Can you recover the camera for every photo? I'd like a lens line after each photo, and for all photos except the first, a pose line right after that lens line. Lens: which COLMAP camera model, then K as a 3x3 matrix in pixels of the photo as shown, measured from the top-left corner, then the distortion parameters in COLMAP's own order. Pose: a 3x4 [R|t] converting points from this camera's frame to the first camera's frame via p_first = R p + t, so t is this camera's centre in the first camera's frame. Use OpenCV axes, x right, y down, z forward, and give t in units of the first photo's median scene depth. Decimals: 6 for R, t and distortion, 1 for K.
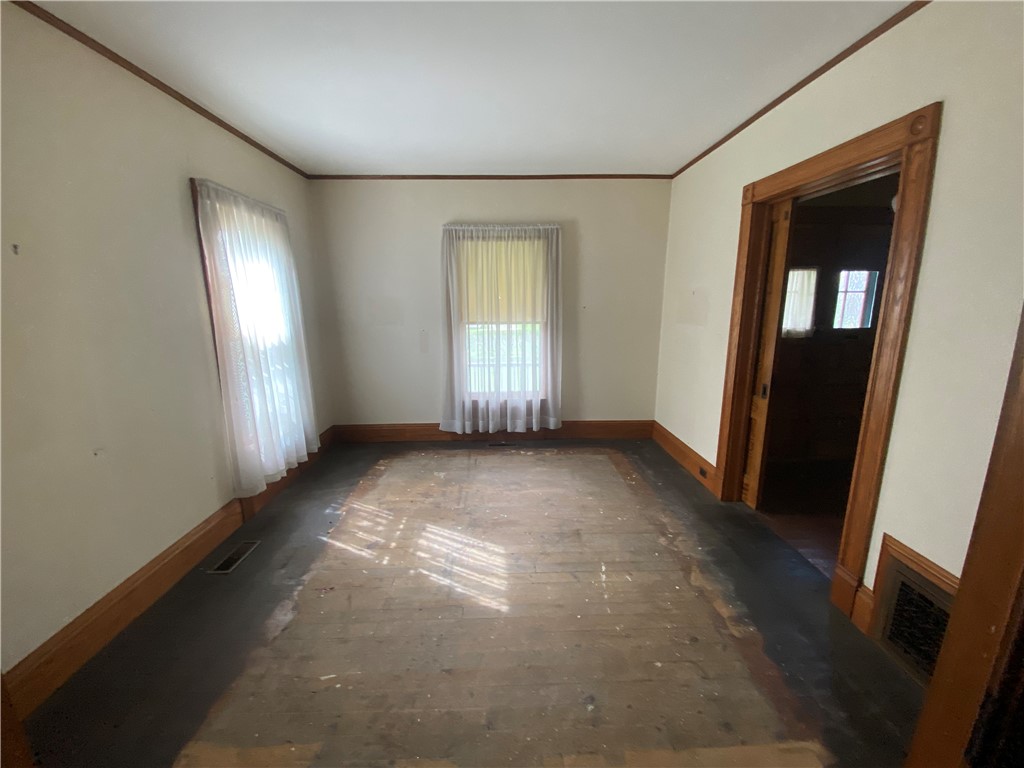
lens RADIAL K [[411.5, 0, 511.9], [0, 411.5, 386.3], [0, 0, 1]] dist [0.046809, -0.030685]
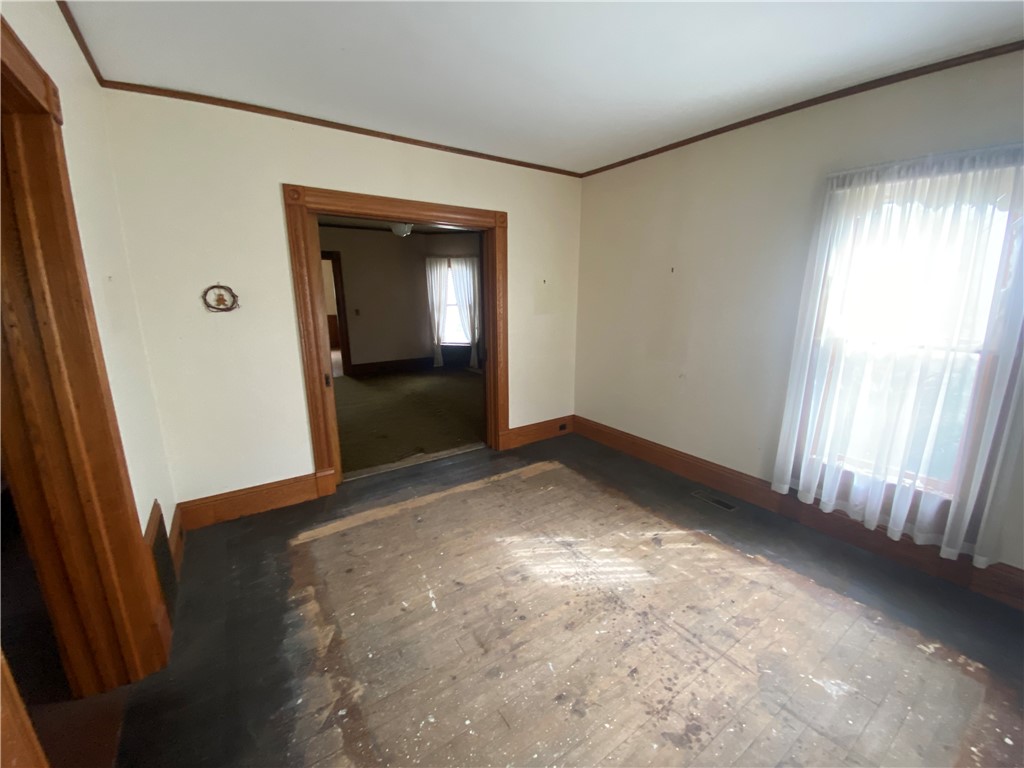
lens RADIAL K [[411.5, 0, 511.9], [0, 411.5, 386.3], [0, 0, 1]] dist [0.046809, -0.030685]
pose [[-0.838798, 0.133146, -0.527912, 0.467421], [-0.104098, 0.912525, 0.395552, -0.339441], [0.534399, 0.386743, -0.751564, 1.511271]]
